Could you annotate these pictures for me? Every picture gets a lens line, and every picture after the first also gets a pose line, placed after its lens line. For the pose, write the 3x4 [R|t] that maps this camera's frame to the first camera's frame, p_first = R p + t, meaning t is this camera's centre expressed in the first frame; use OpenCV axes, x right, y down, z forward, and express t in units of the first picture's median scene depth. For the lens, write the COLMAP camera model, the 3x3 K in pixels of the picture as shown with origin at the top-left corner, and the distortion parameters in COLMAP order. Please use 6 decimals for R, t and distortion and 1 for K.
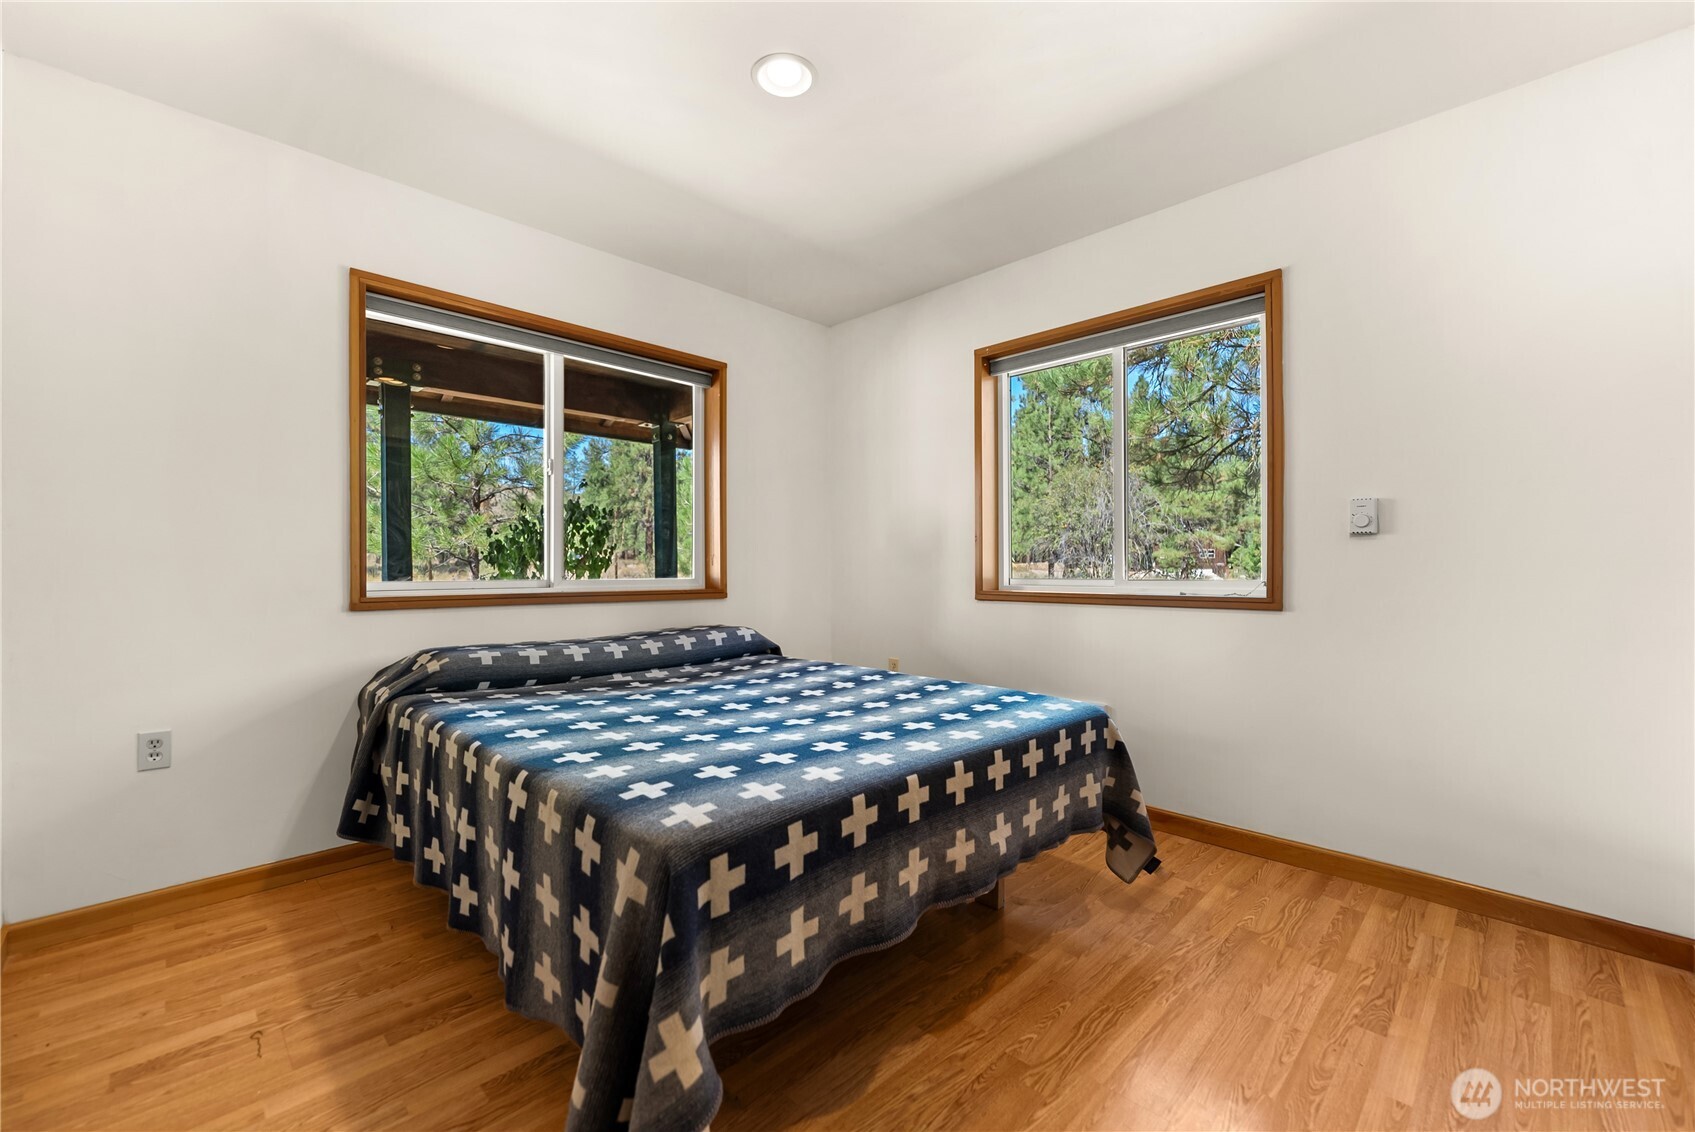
lens RADIAL K [[695.5, 0, 846.9], [0, 695.5, 561.8], [0, 0, 1]] dist [0.003659, -0.000119]
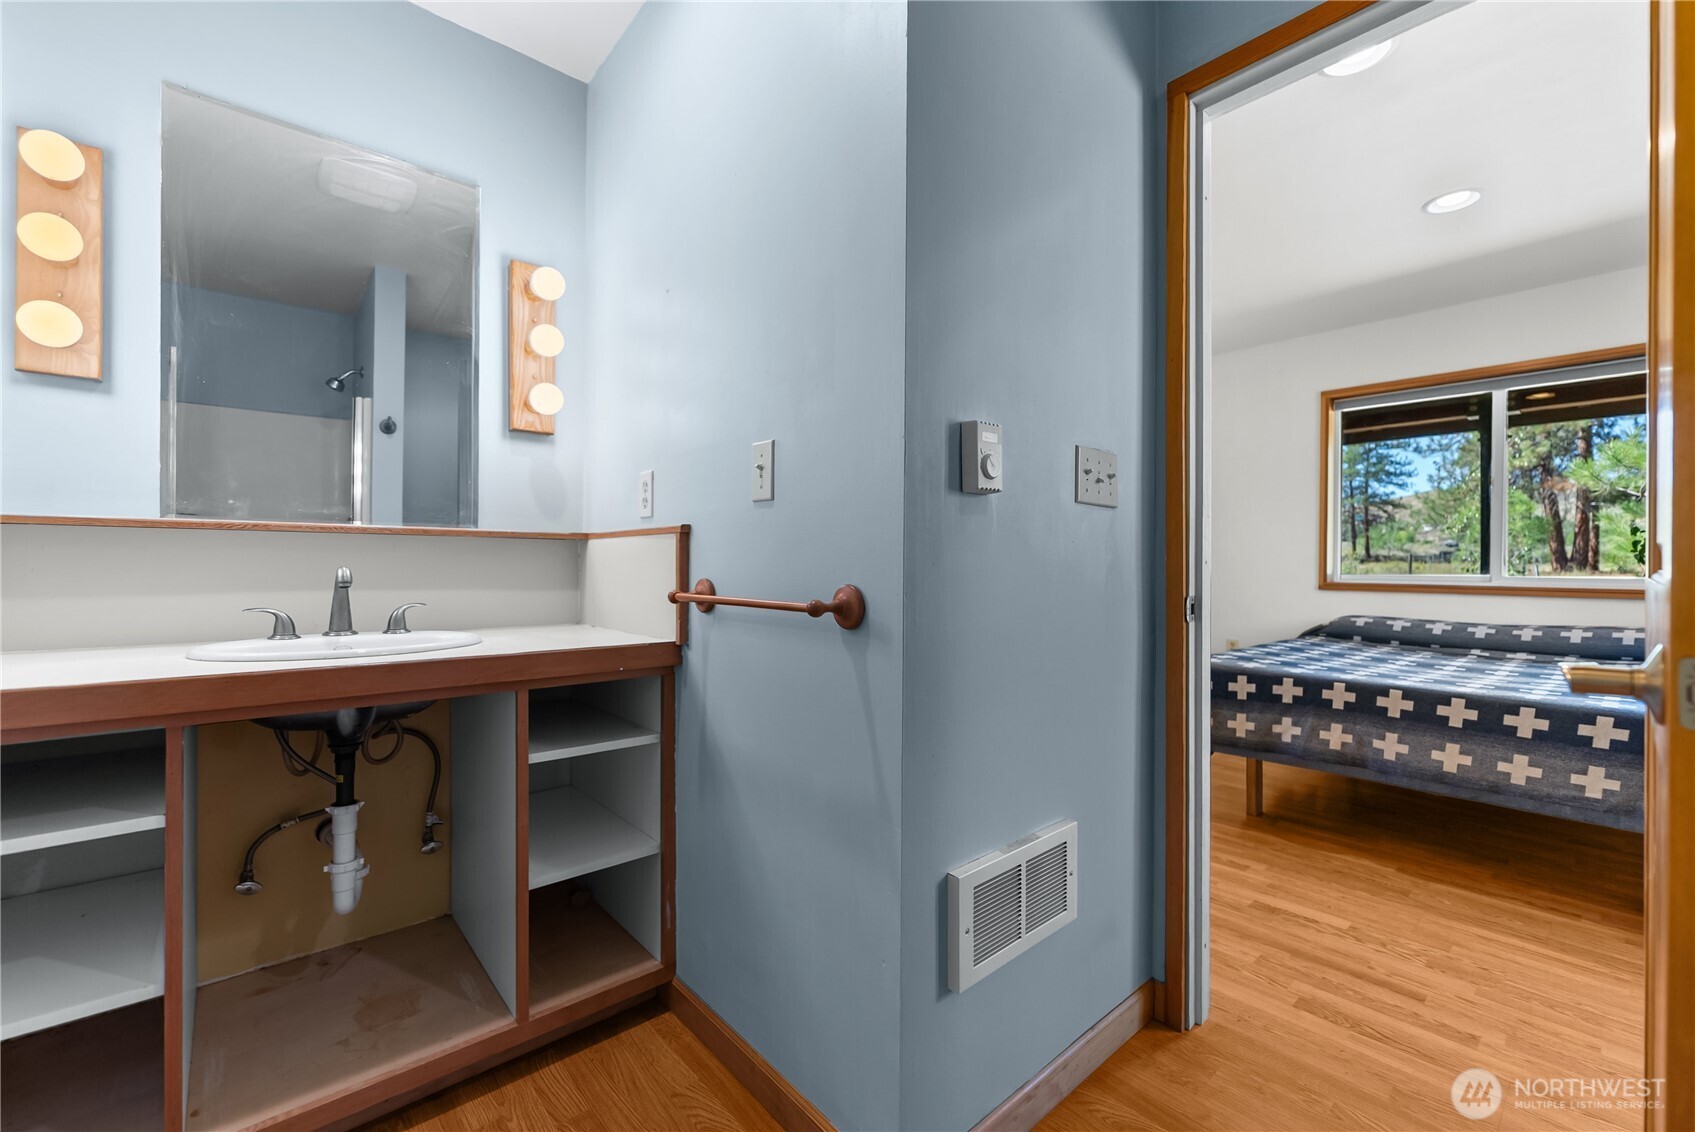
lens RADIAL K [[695.5, 0, 829.1], [0, 695.5, 568.5], [0, 0, 1]] dist [0.003659, -0.000119]
pose [[-0.083752, 0.008925, -0.996447, 1.118040], [-0.005345, 0.999941, 0.009405, 0.007915], [0.996472, 0.006113, -0.083699, -0.069853]]
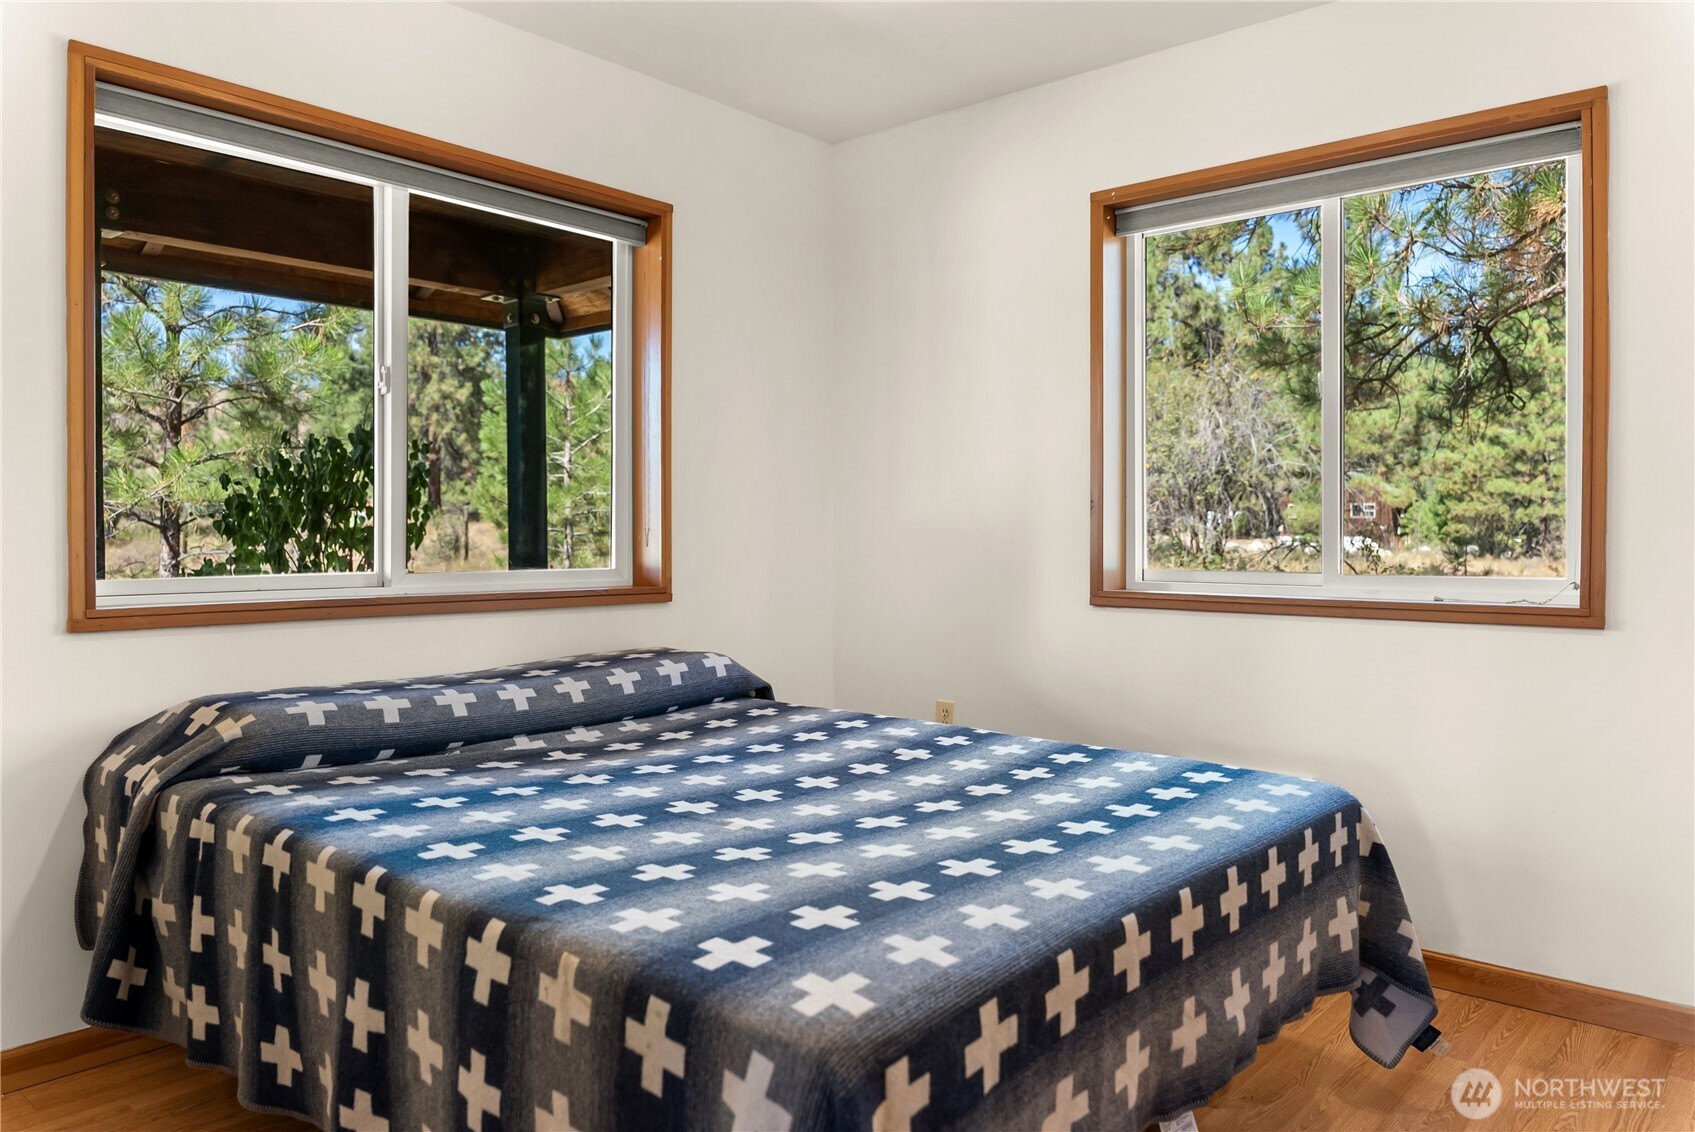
lens RADIAL K [[1178.8, 0, 845.5], [0, 1178.8, 535.0], [0, 0, 1]] dist [-0.009167, -0.004593]
pose [[0.997814, 0.003482, 0.065996, -0.133103], [-0.004284, 0.999919, 0.012018, -0.025219], [-0.065948, -0.012275, 0.997748, -0.014133]]
